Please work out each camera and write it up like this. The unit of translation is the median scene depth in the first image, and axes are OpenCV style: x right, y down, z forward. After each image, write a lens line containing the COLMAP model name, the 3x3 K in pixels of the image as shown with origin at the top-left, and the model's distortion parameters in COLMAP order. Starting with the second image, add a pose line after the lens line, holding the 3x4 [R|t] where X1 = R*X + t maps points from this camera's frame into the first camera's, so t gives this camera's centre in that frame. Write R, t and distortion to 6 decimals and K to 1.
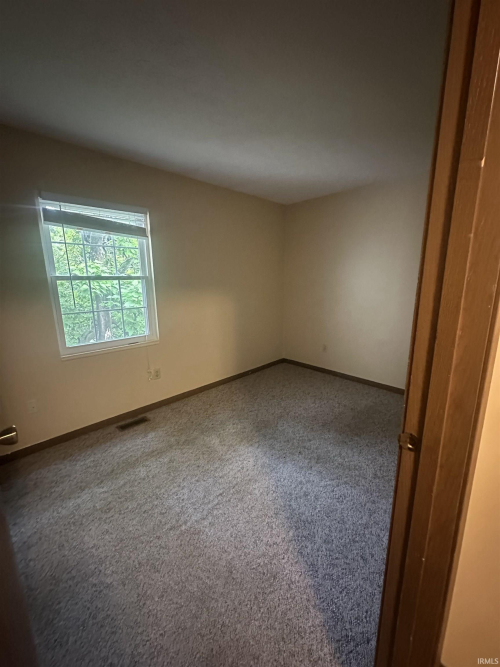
lens RADIAL K [[266.2, 0, 250.7], [0, 266.2, 332.0], [0, 0, 1]] dist [-0.002282, 0.000052]
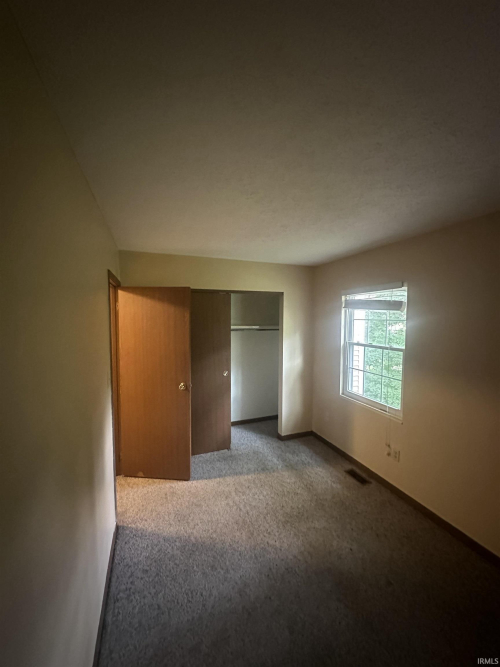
lens RADIAL K [[266.2, 0, 250.2], [0, 266.2, 334.0], [0, 0, 1]] dist [-0.002282, 0.000052]
pose [[-0.400990, 0.066620, -0.913657, 1.005900], [-0.180489, 0.972058, 0.150092, -0.450356], [0.898126, 0.225090, -0.377761, 1.266317]]
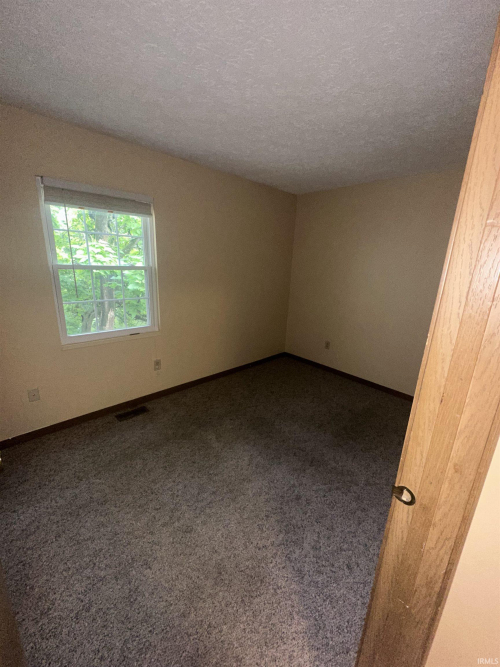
lens RADIAL K [[266.2, 0, 250.9], [0, 266.2, 332.7], [0, 0, 1]] dist [-0.002282, 0.000052]
pose [[0.998478, 0.054374, -0.009211, 0.003526], [-0.053688, 0.996564, 0.063066, -0.072286], [0.012609, -0.062475, 0.997967, 0.018994]]
